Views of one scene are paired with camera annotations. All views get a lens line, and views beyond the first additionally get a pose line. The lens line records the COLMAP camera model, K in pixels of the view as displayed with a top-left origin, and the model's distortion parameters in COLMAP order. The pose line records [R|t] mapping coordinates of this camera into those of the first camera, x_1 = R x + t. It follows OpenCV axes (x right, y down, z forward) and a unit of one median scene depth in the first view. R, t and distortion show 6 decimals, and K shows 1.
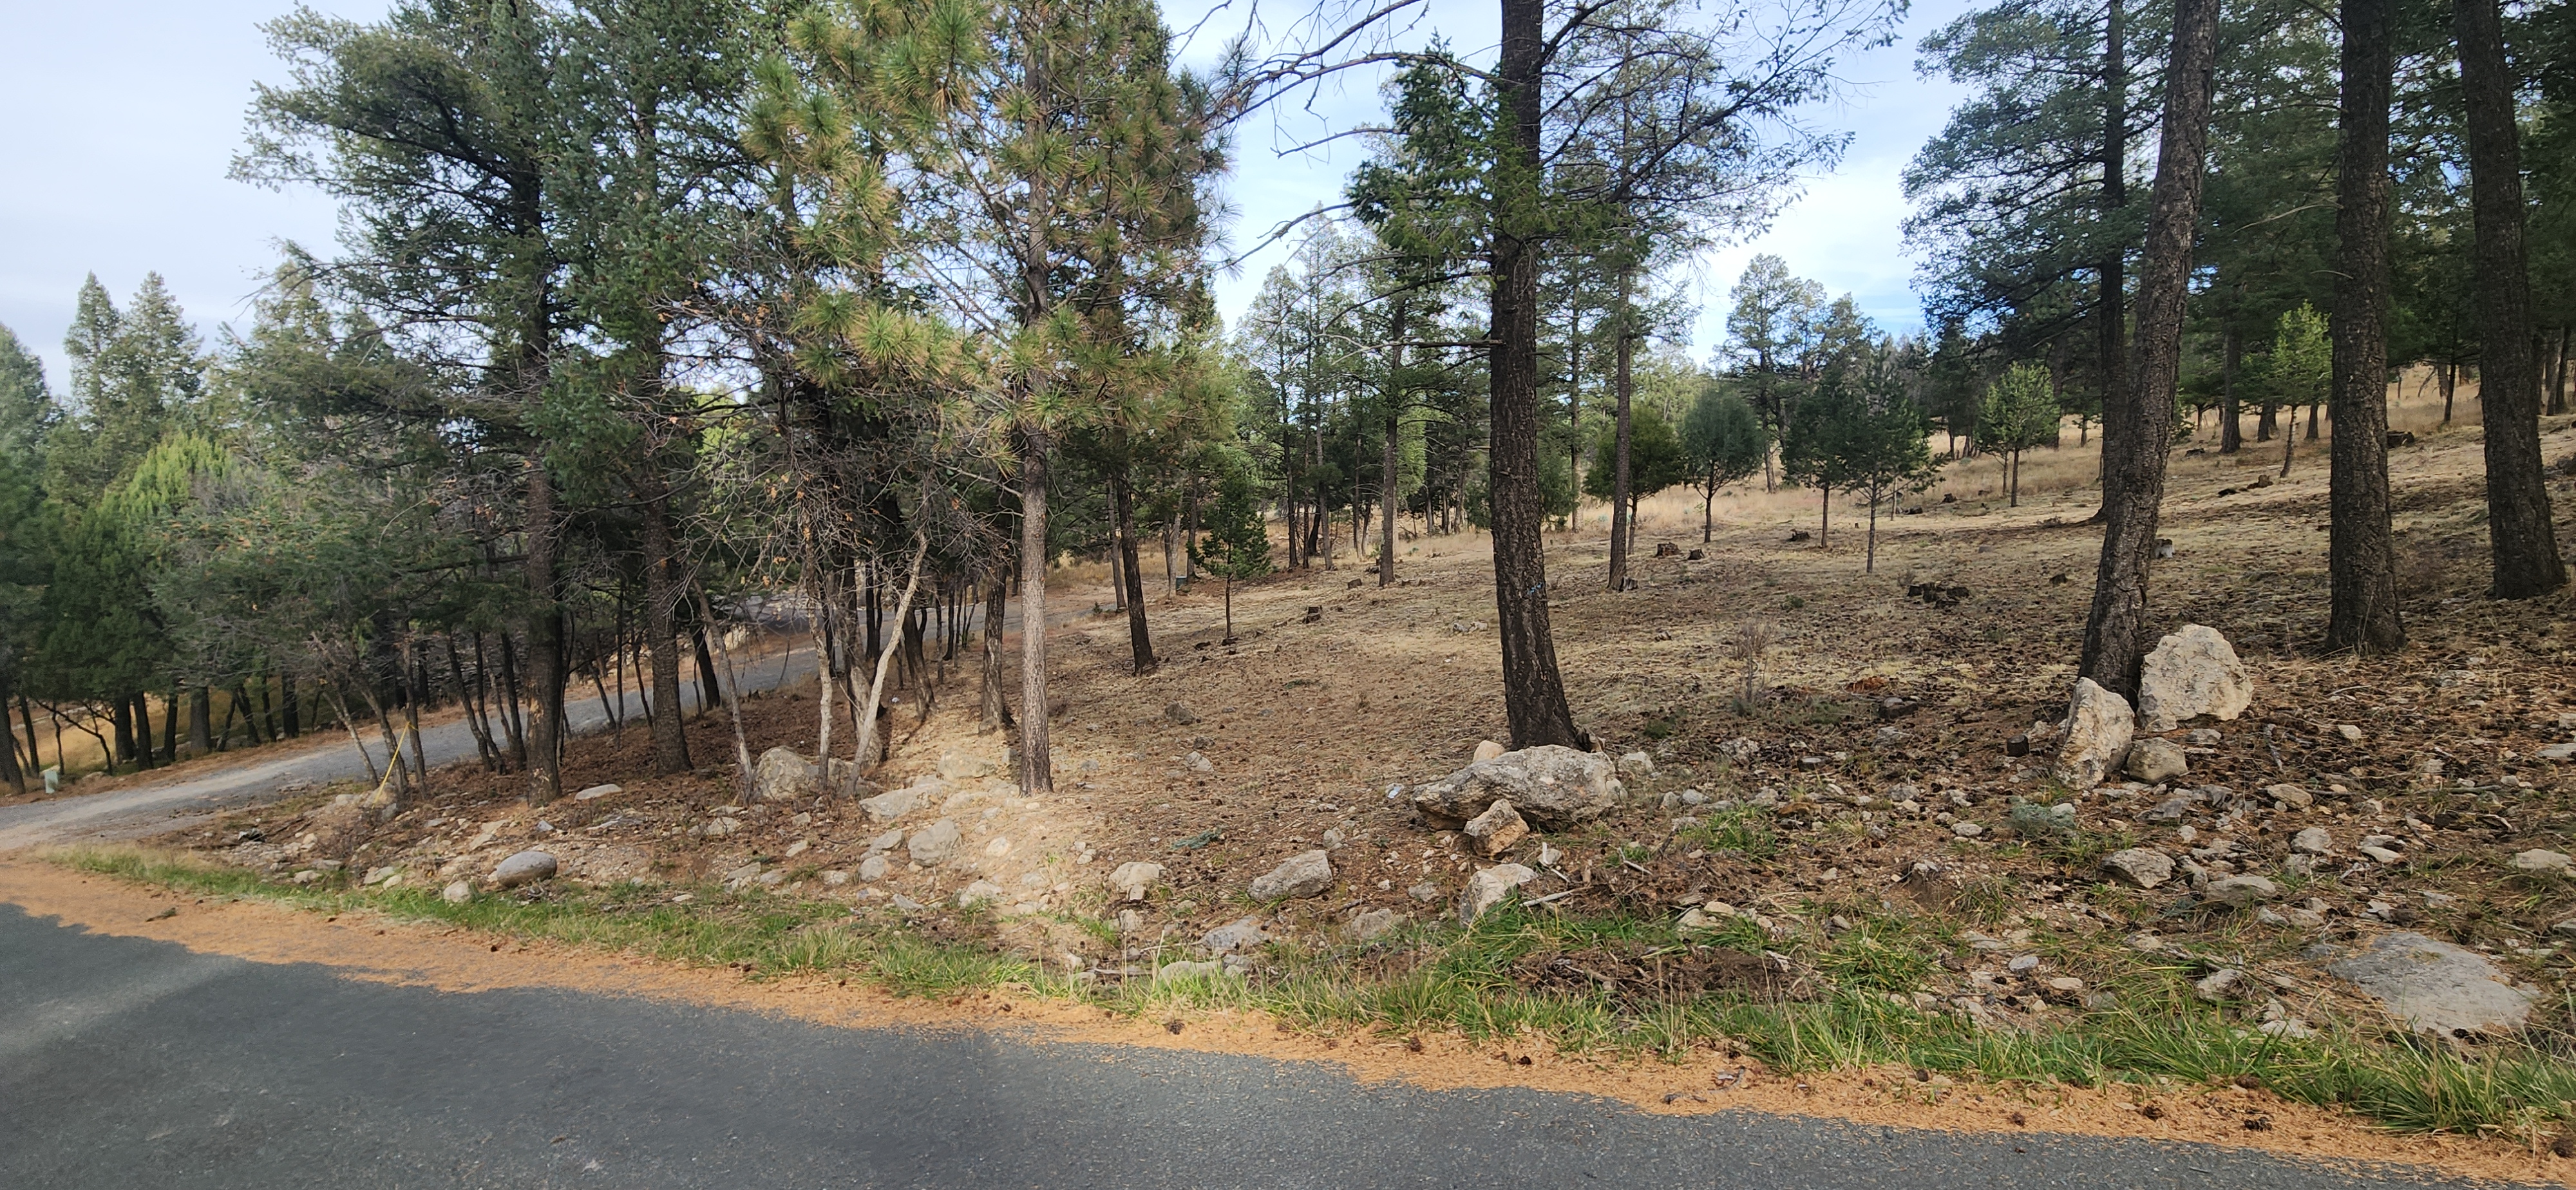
lens RADIAL K [[1063.1, 0, 1276.3], [0, 1063.1, 606.0], [0, 0, 1]] dist [0.007176, -0.003797]
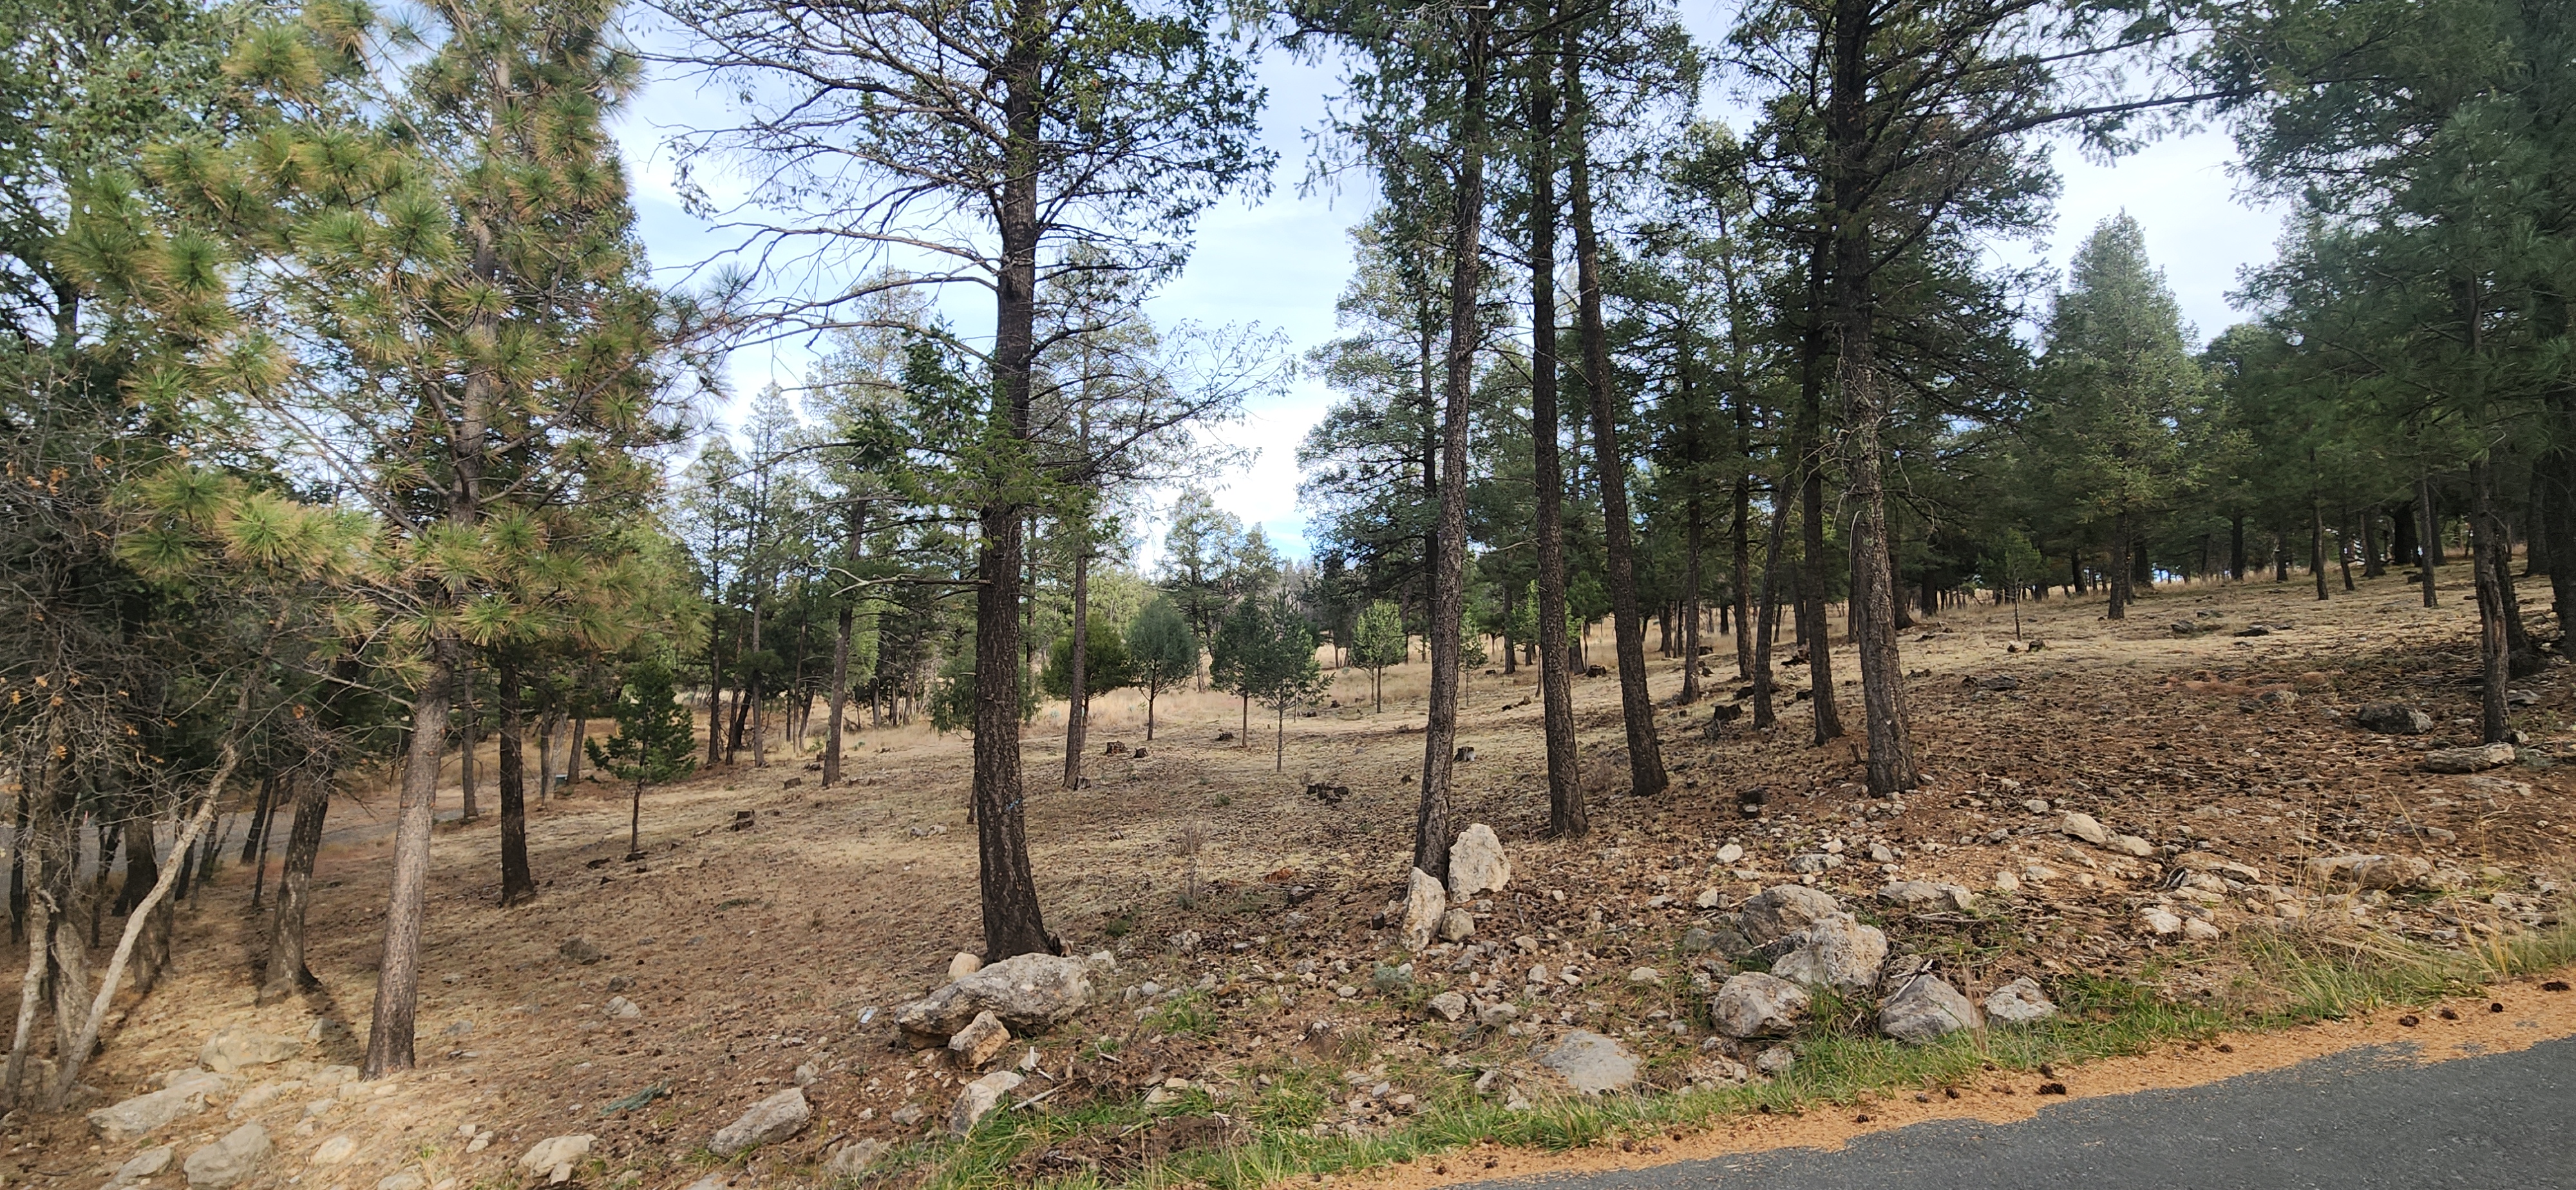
lens RADIAL K [[1062.6, 0, 1296.3], [0, 1062.6, 602.0], [0, 0, 1]] dist [0.009520, -0.005207]
pose [[0.865817, 0.068999, 0.495580, -0.055363], [0.020533, 0.984712, -0.172974, -0.023239], [-0.499939, 0.159940, 0.851164, -0.099756]]
